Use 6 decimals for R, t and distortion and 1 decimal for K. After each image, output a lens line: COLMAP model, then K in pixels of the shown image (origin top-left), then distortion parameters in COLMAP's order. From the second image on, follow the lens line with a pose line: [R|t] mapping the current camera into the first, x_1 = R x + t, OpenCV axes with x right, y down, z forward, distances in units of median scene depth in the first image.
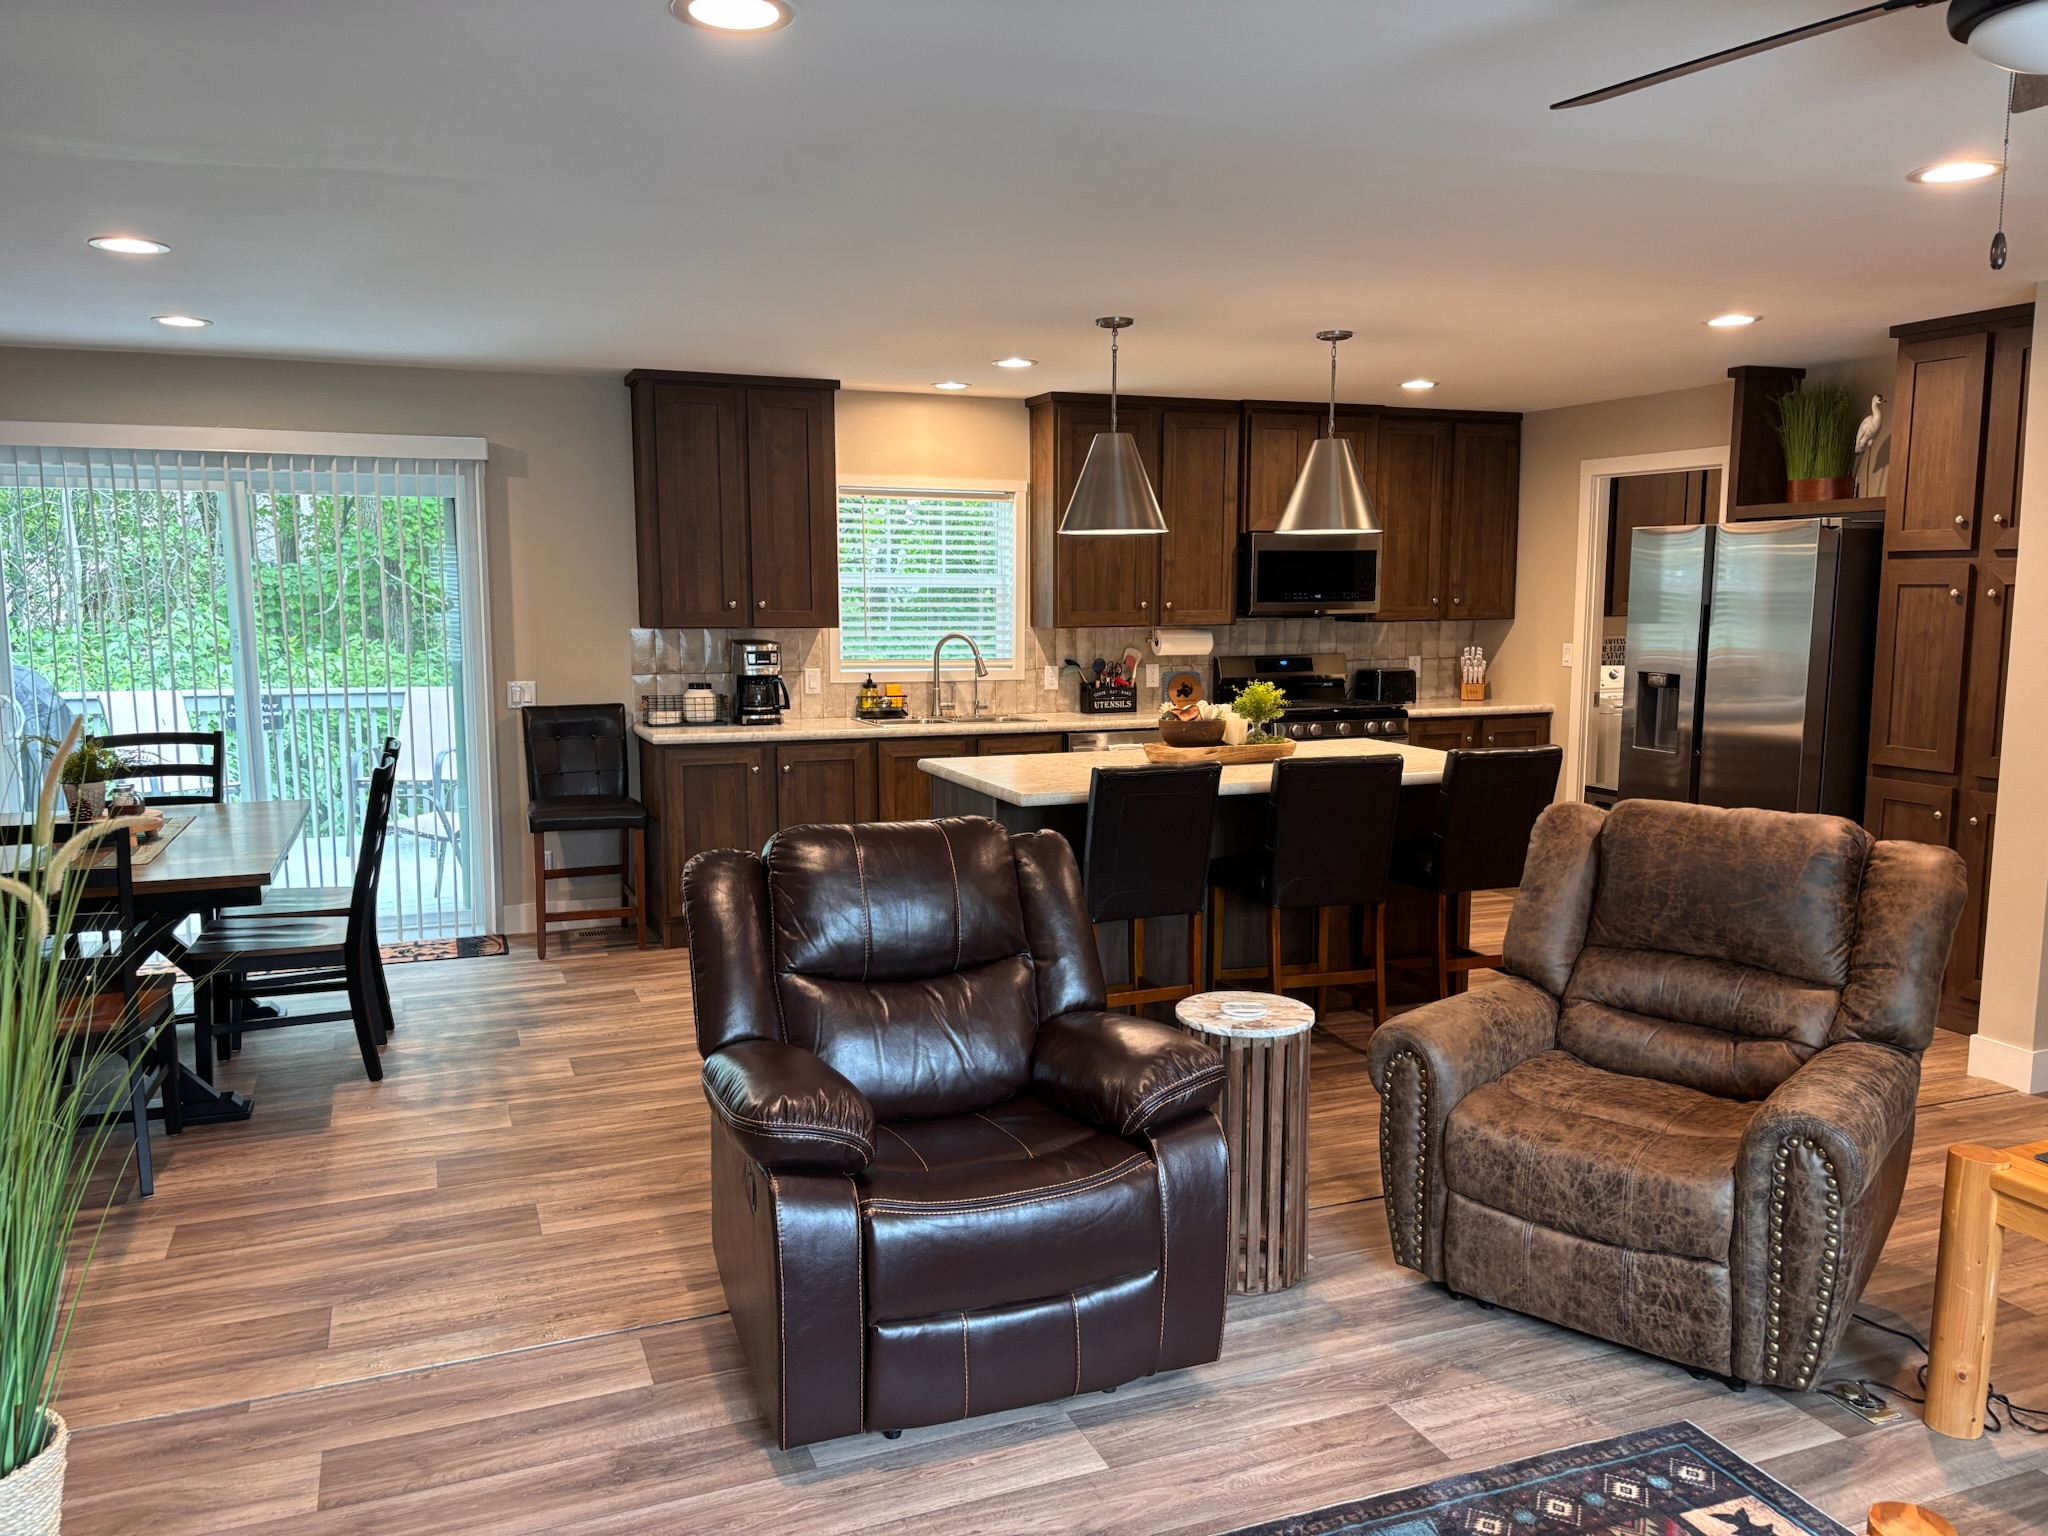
lens RADIAL K [[1541.1, 0, 1018.0], [0, 1541.1, 783.7], [0, 0, 1]] dist [0.052343, -0.041785]
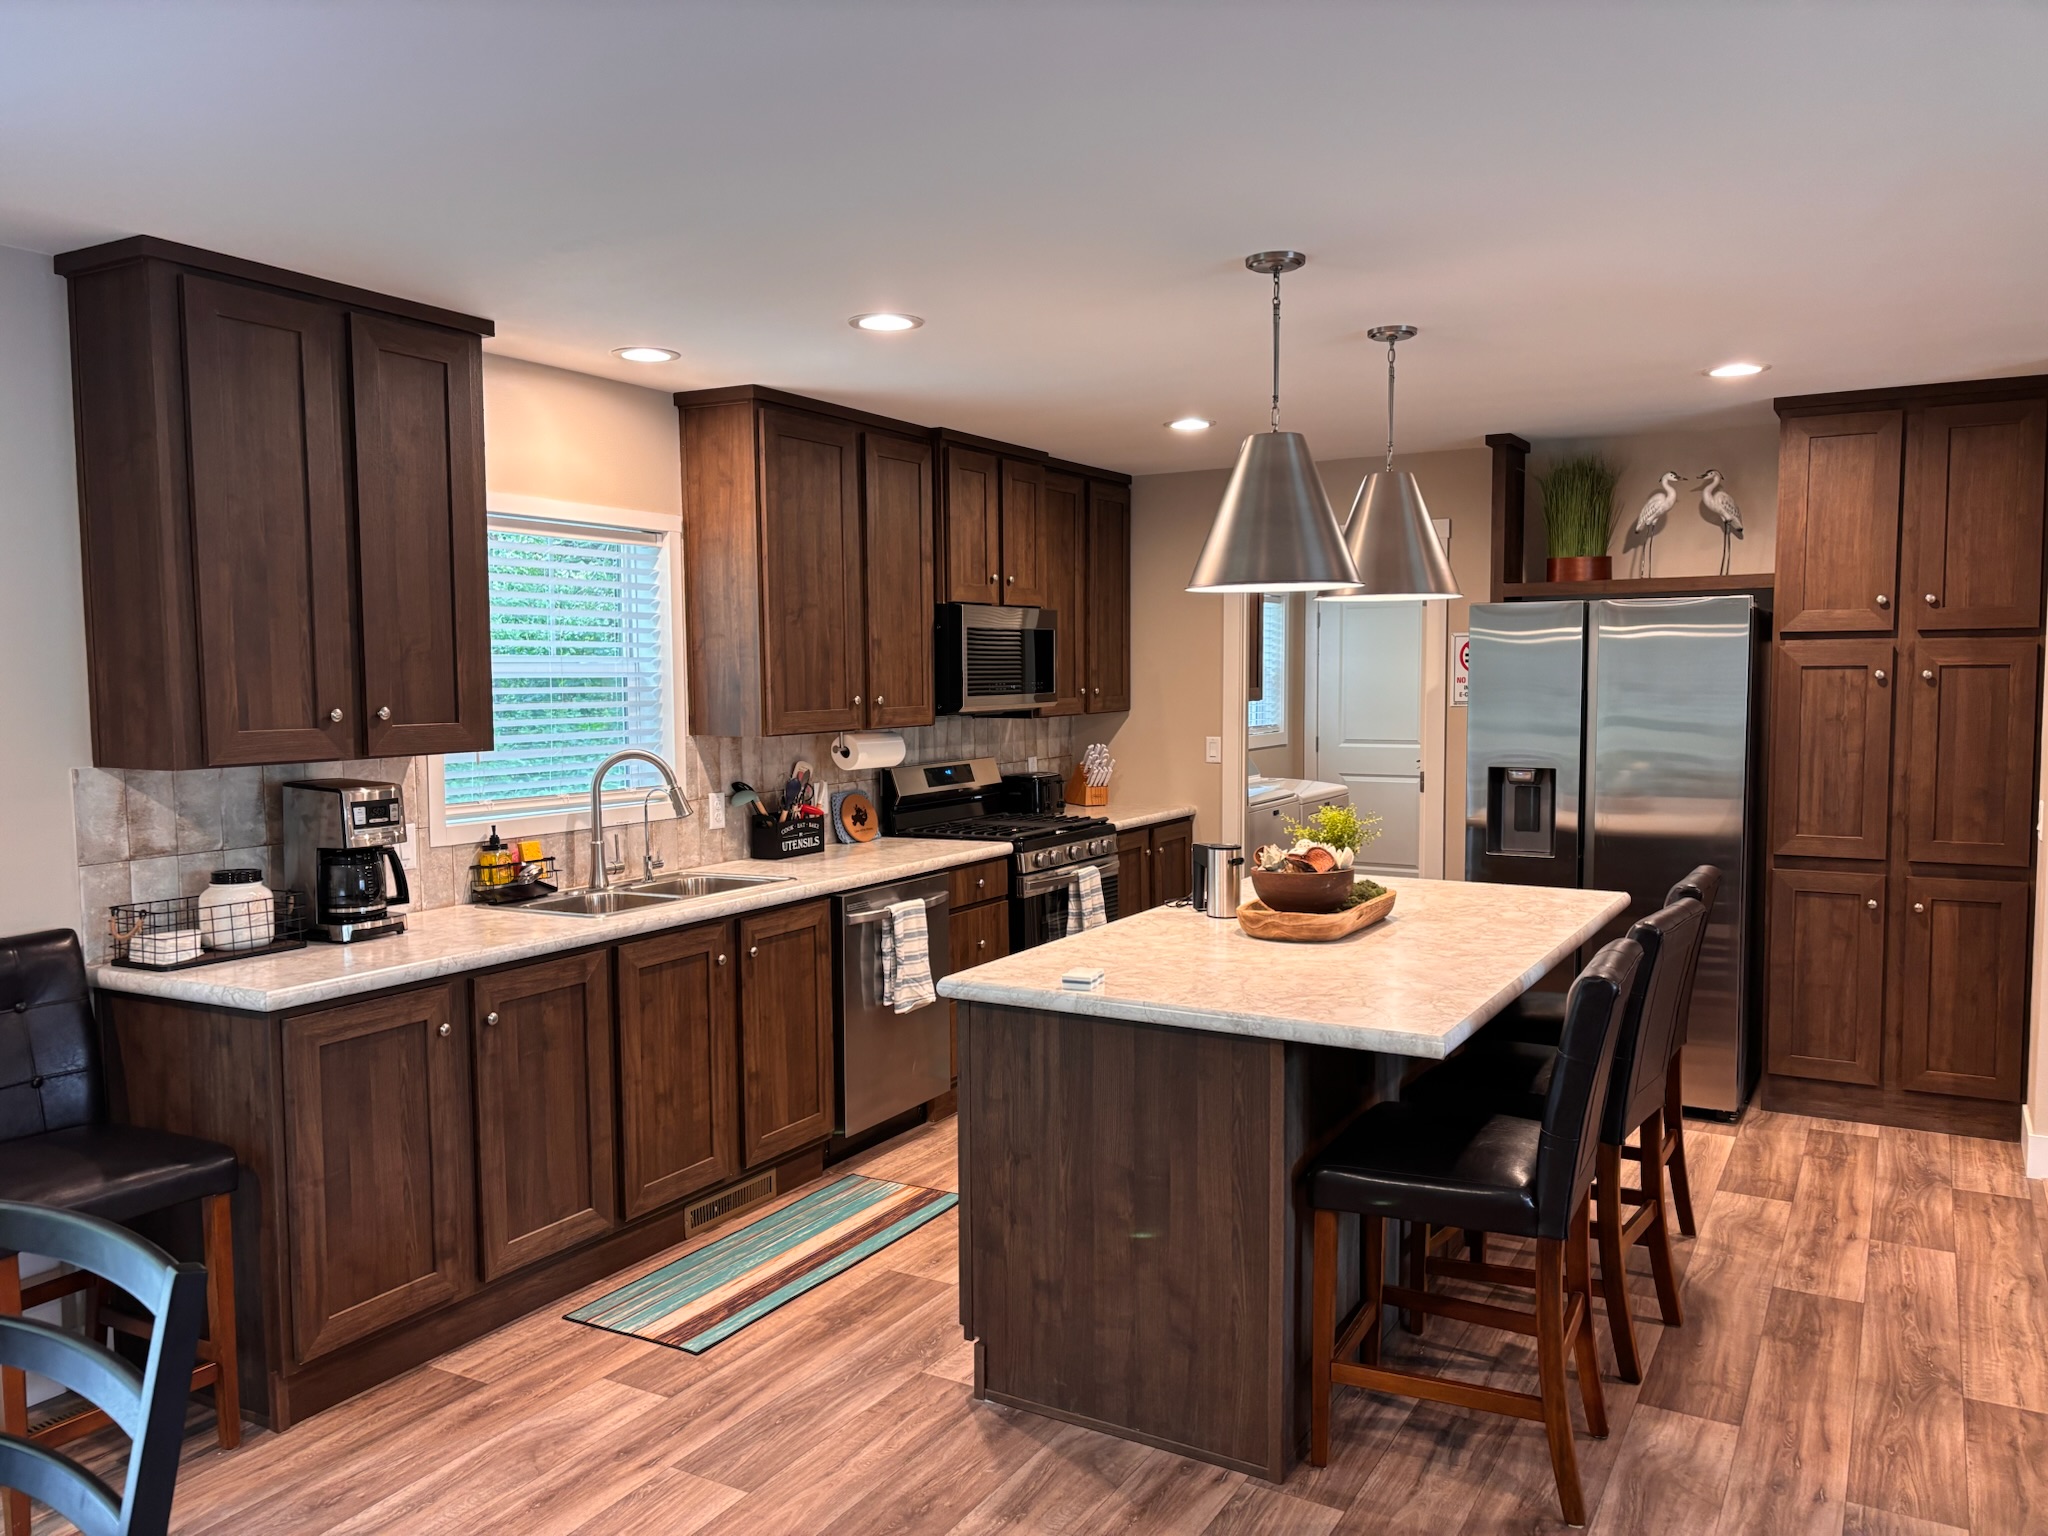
lens RADIAL K [[1541.1, 0, 1012.2], [0, 1541.1, 772.1], [0, 0, 1]] dist [0.052343, -0.041785]
pose [[0.782243, -0.047935, 0.621127, -0.415945], [0.086400, 0.995748, -0.031965, -0.076119], [-0.616953, 0.078670, 0.783058, 0.569008]]
